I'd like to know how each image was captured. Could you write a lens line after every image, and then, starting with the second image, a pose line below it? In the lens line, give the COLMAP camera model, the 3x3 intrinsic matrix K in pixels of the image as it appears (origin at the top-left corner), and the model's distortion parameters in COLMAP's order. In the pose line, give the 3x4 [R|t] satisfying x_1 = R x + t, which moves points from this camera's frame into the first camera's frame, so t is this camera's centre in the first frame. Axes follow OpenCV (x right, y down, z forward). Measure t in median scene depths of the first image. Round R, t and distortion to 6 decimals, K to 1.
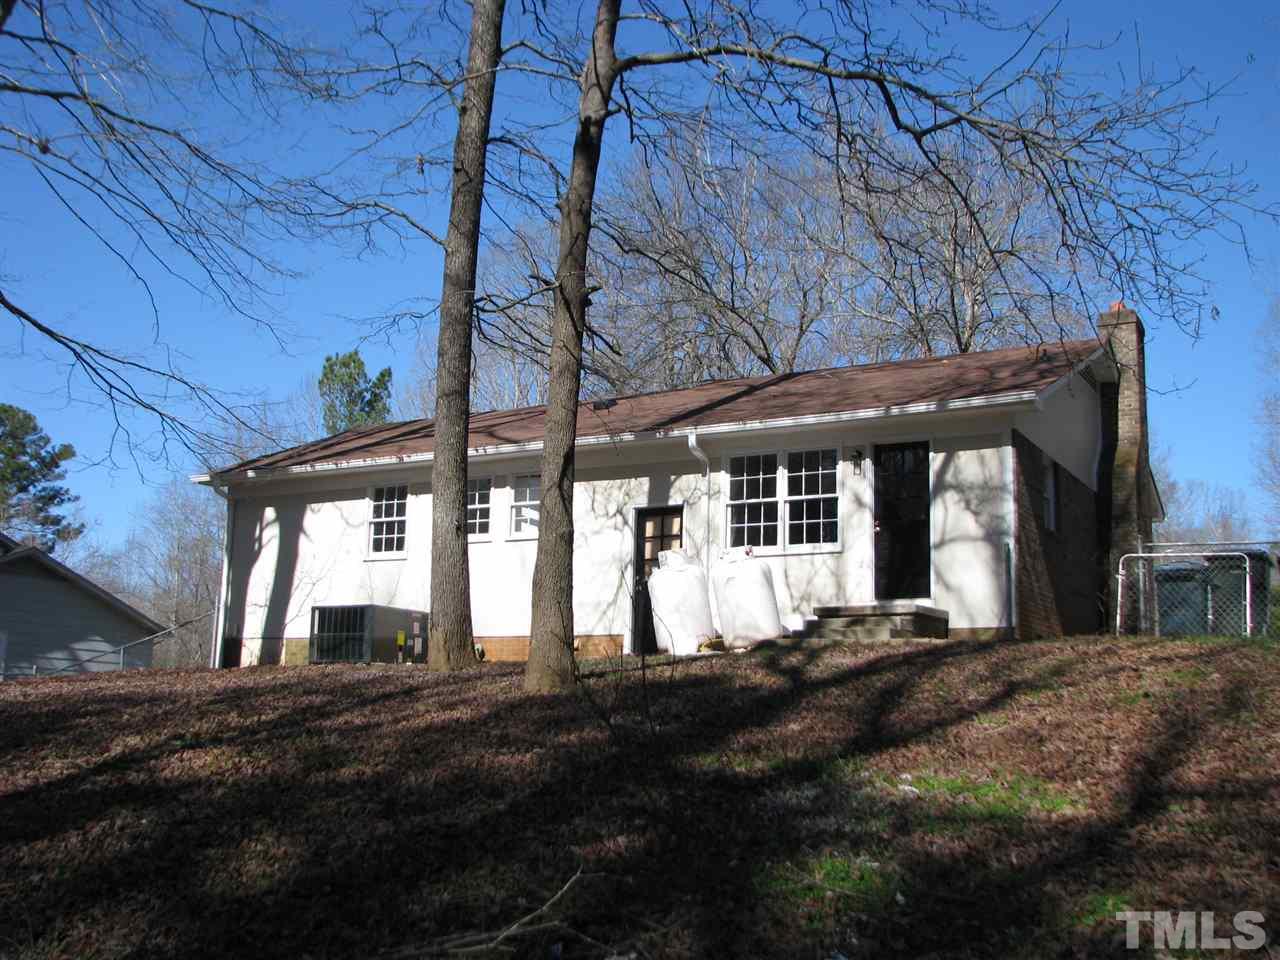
lens RADIAL K [[1410.3, 0, 631.3], [0, 1410.3, 487.2], [0, 0, 1]] dist [-0.216618, 0.310527]
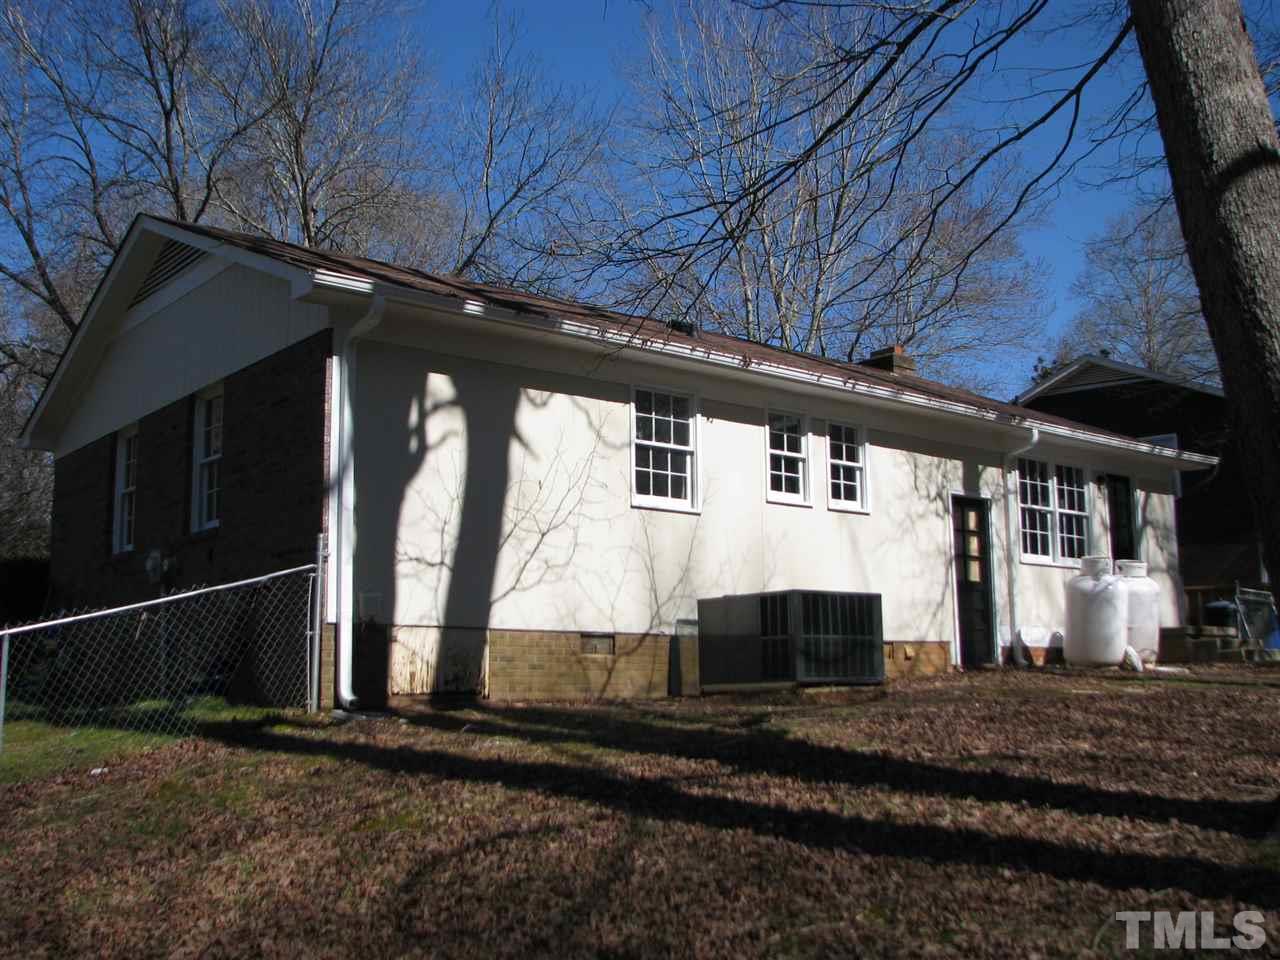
lens RADIAL K [[1406.8, 0, 672.0], [0, 1406.8, 502.6], [0, 0, 1]] dist [-0.184854, 0.035039]
pose [[0.318960, 0.106114, 0.941809, -0.853313], [-0.142016, 0.987844, -0.063205, 0.097918], [-0.937068, -0.113592, 0.330153, 0.881704]]
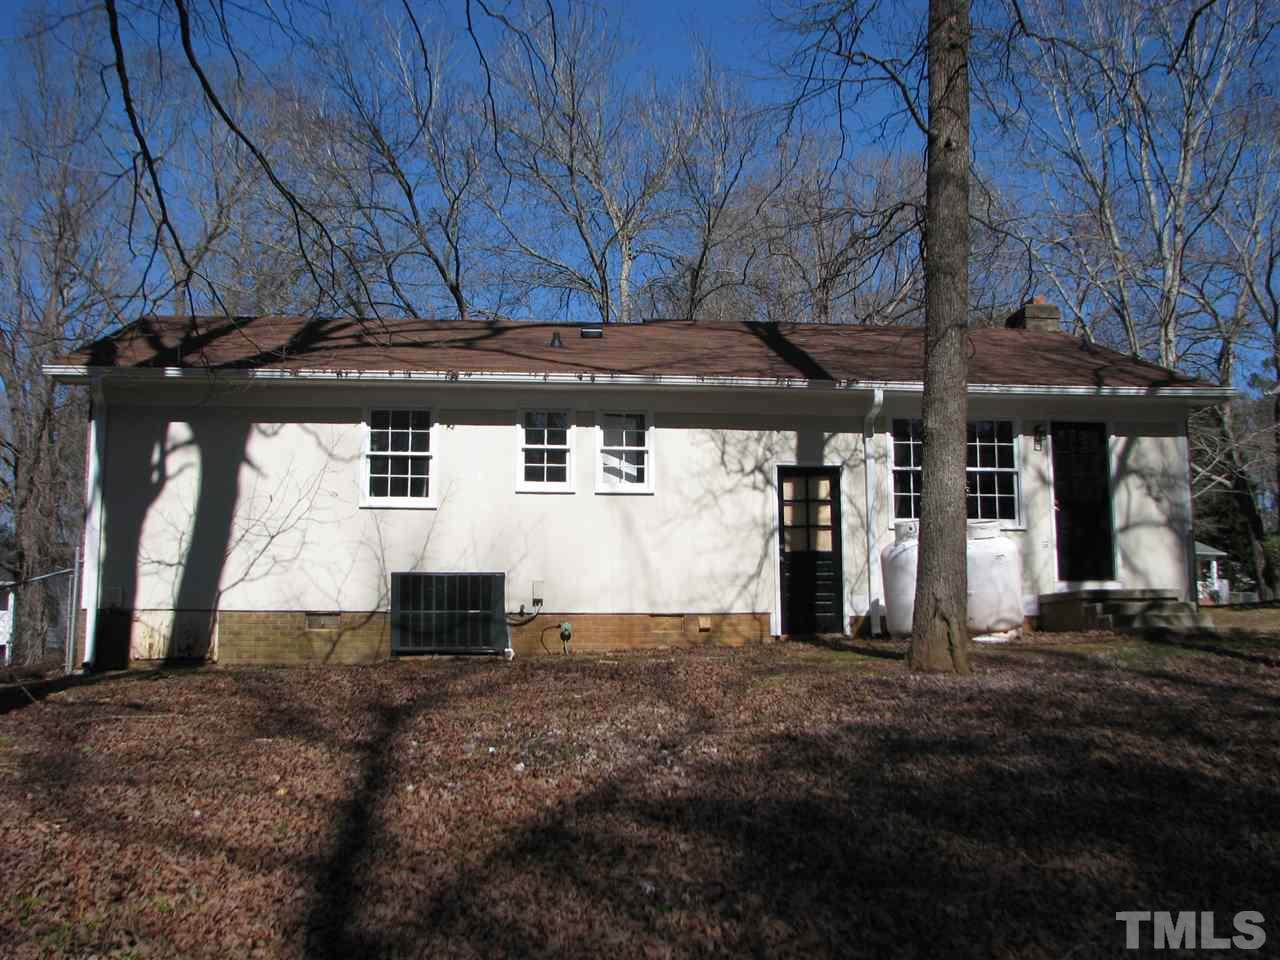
lens RADIAL K [[1410.3, 0, 631.3], [0, 1410.3, 487.2], [0, 0, 1]] dist [-0.216618, 0.310527]
pose [[0.801350, 0.057799, 0.595397, -0.581127], [-0.078618, 0.996864, 0.009041, 0.027221], [-0.593008, -0.054054, 0.803380, 0.365441]]
